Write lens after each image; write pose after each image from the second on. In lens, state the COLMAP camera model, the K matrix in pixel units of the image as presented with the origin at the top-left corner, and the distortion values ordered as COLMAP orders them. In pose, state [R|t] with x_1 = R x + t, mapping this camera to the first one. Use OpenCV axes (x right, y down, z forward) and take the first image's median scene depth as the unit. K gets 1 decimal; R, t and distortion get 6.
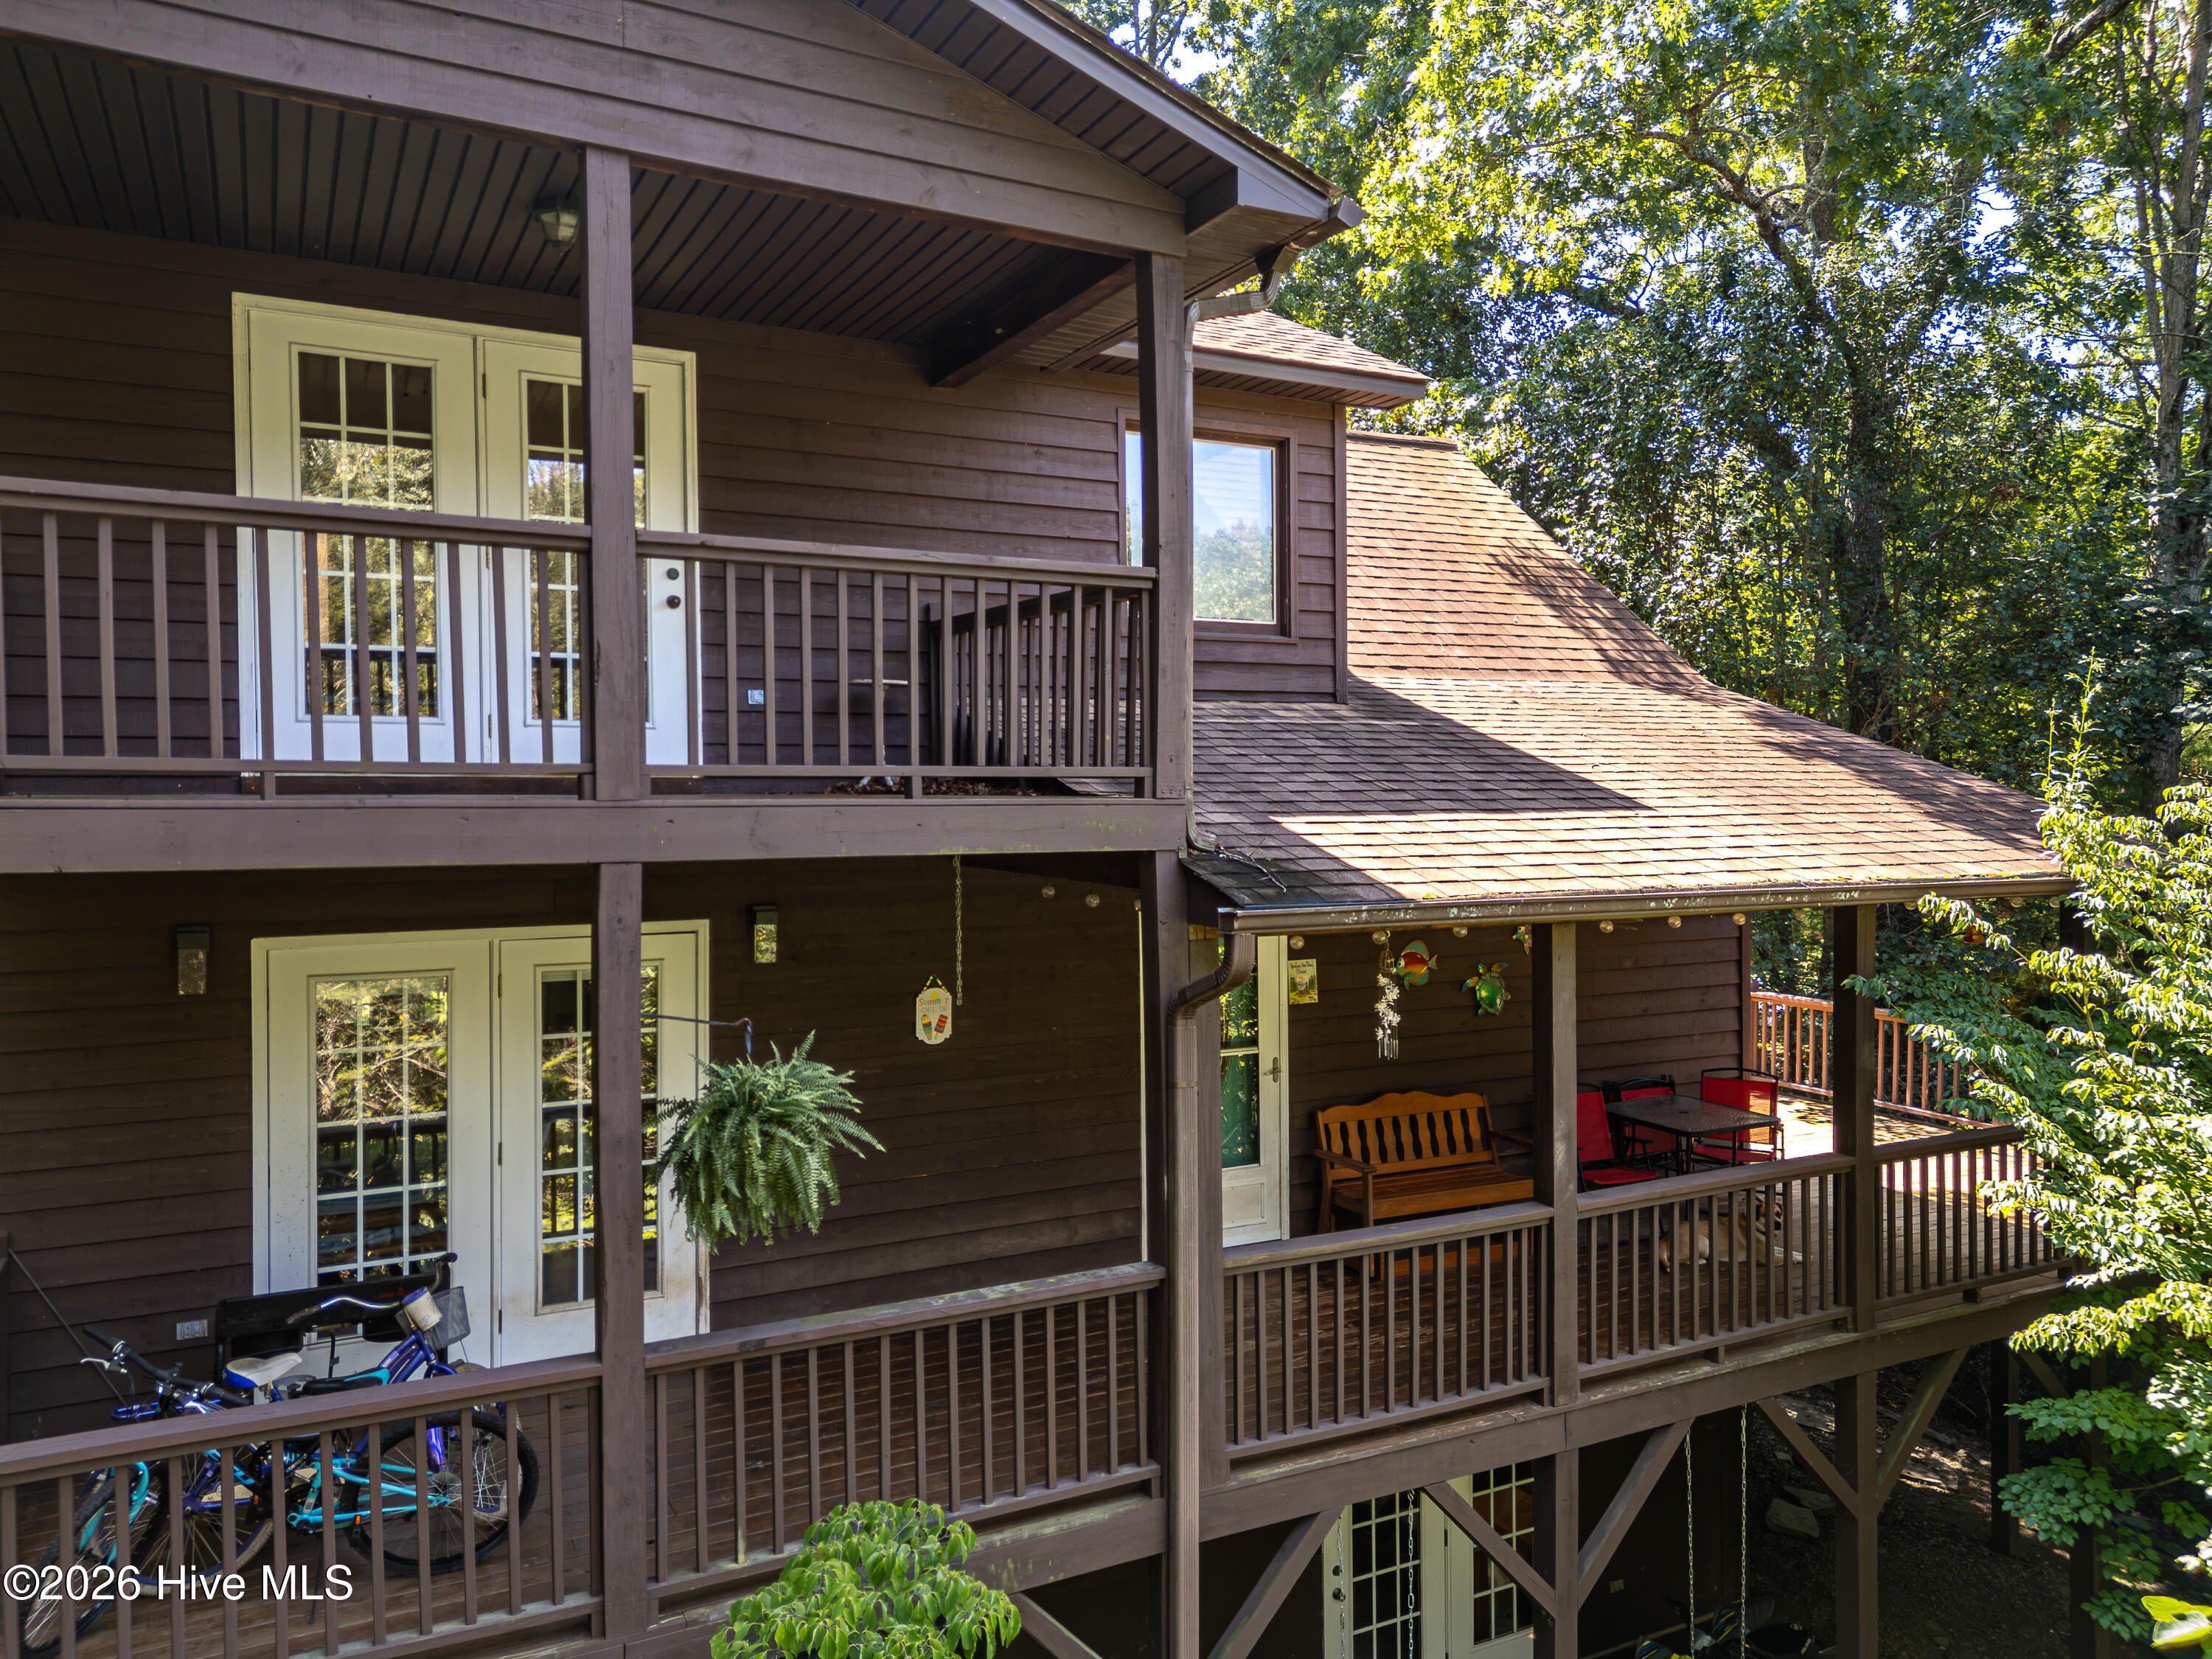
lens RADIAL K [[1549.9, 0, 1113.5], [0, 1549.9, 832.2], [0, 0, 1]] dist [0.080958, -0.071526]
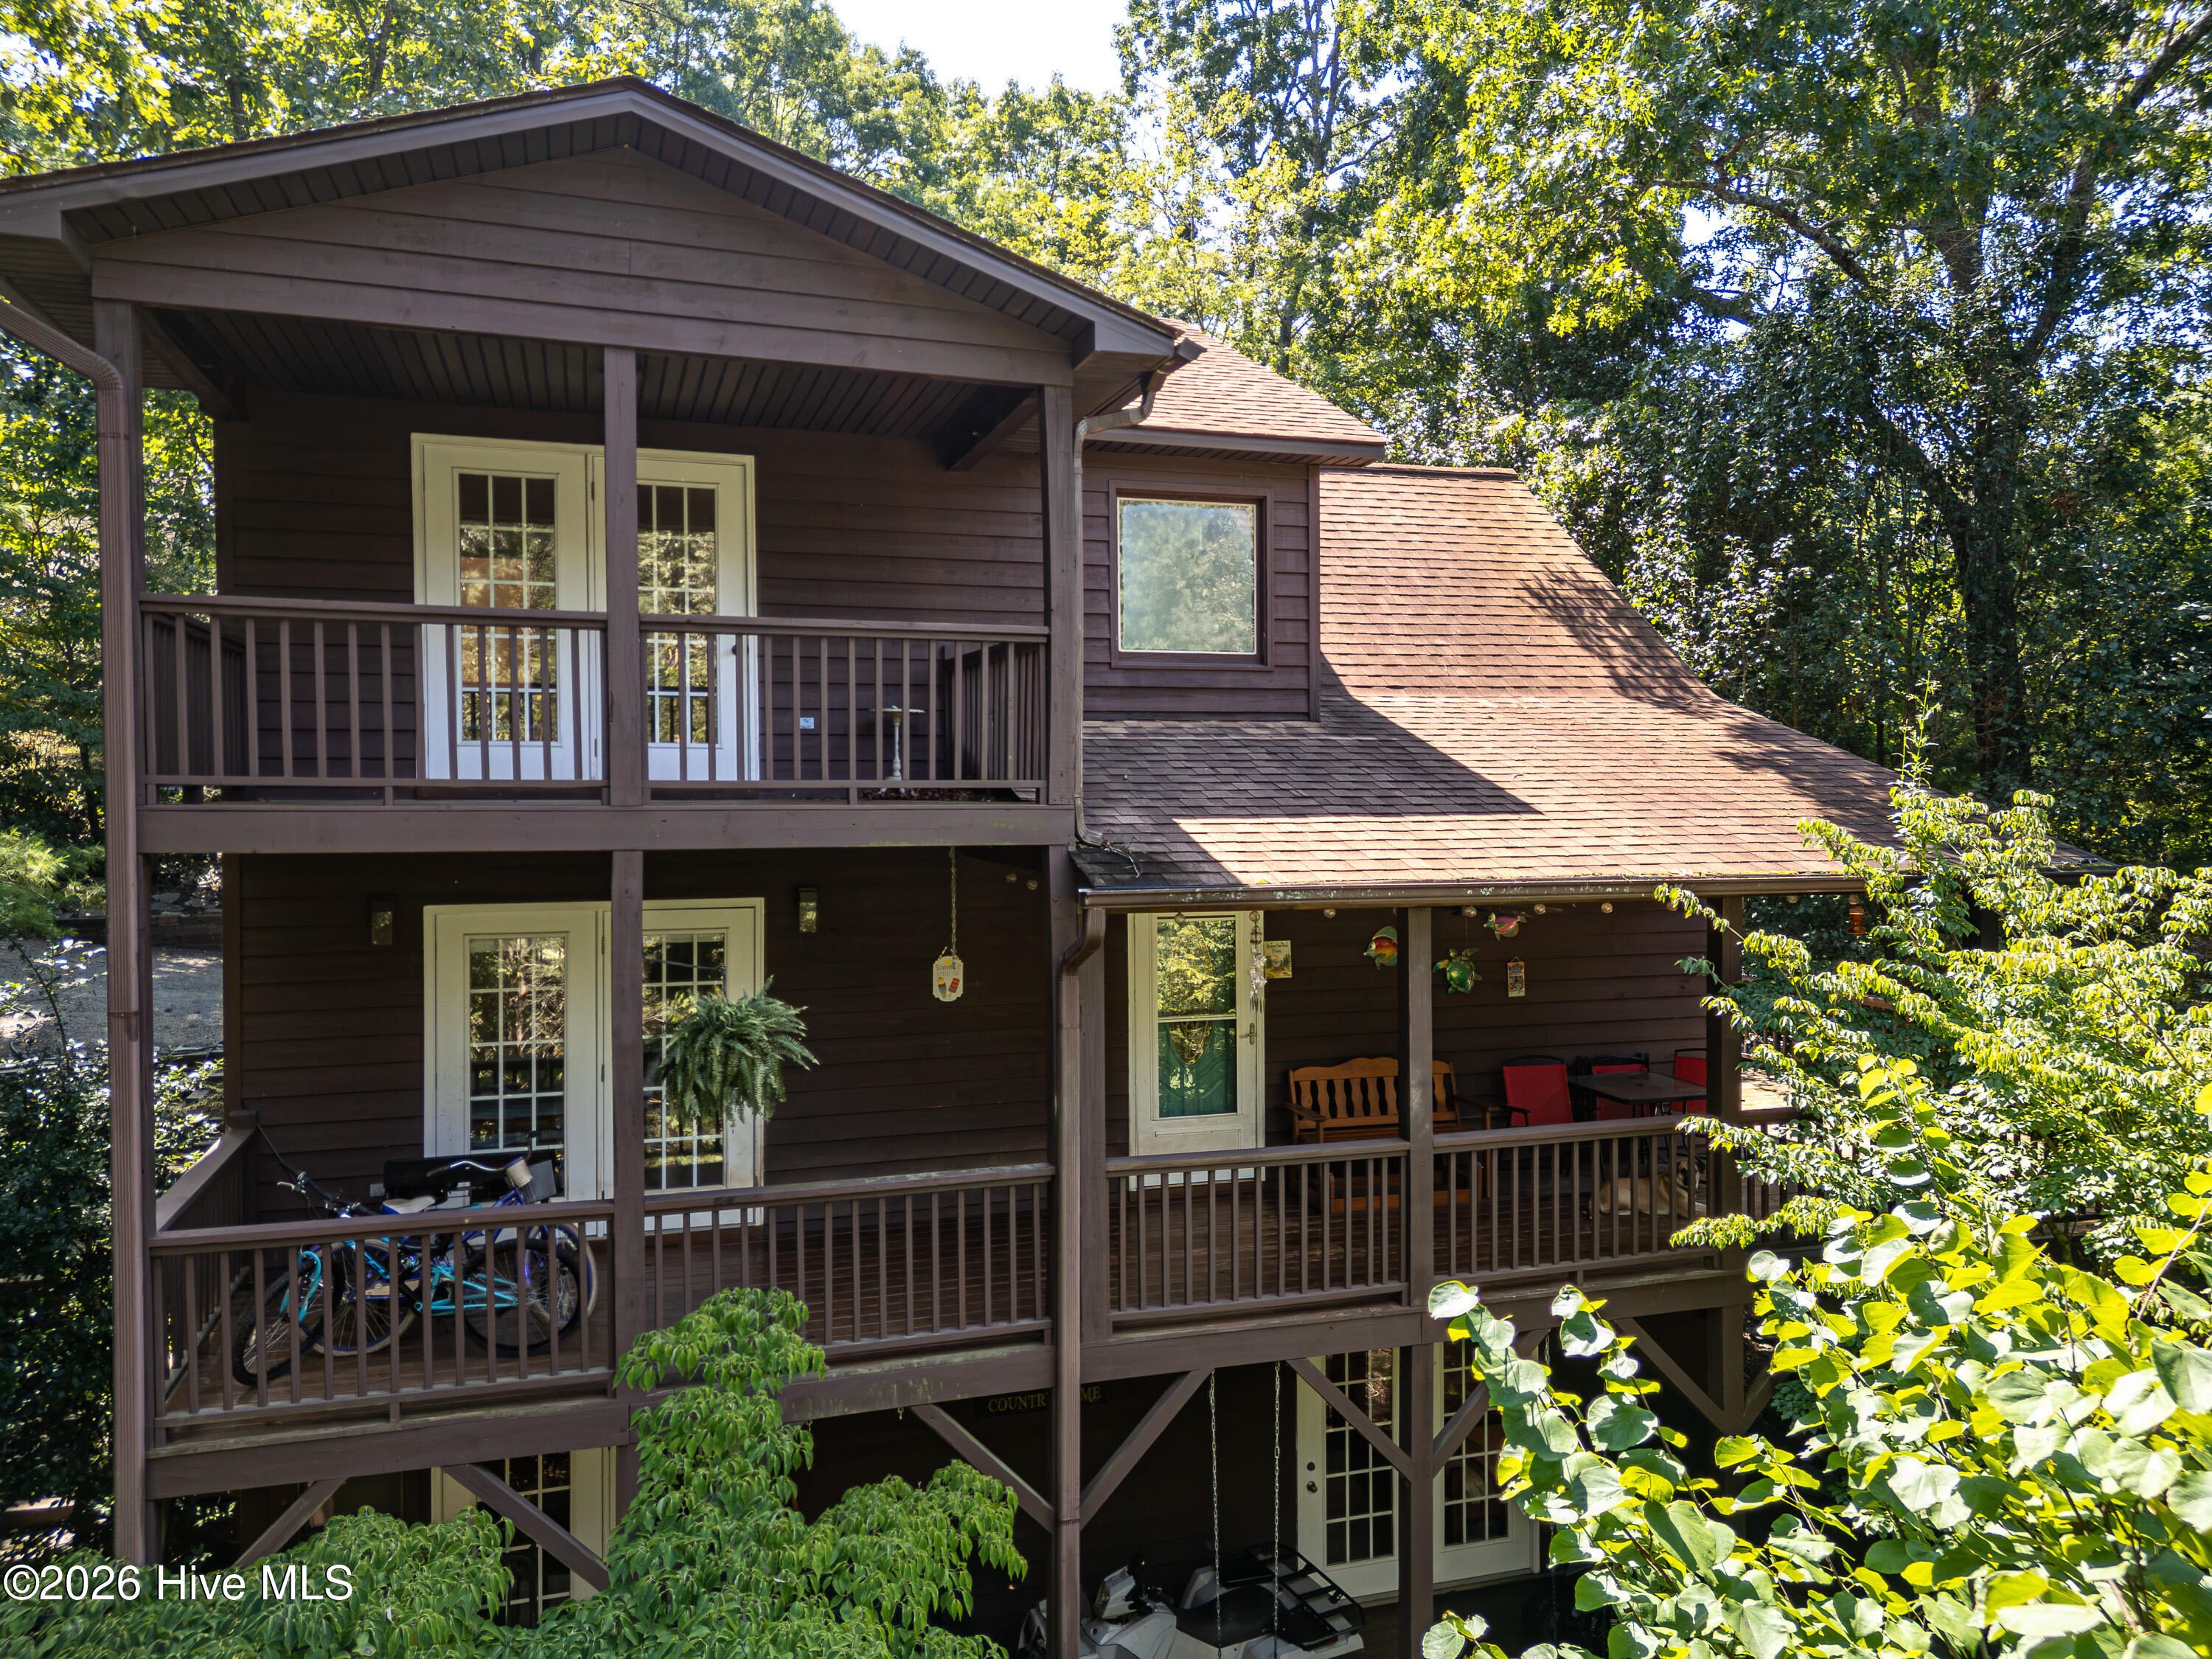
lens RADIAL K [[1549.9, 0, 1111.5], [0, 1549.9, 832.9], [0, 0, 1]] dist [0.080958, -0.071526]
pose [[0.986095, 0.004908, -0.166110, 0.247302], [-0.004844, 0.999988, 0.000792, 0.000414], [0.166111, 0.000024, 0.986107, -0.223338]]
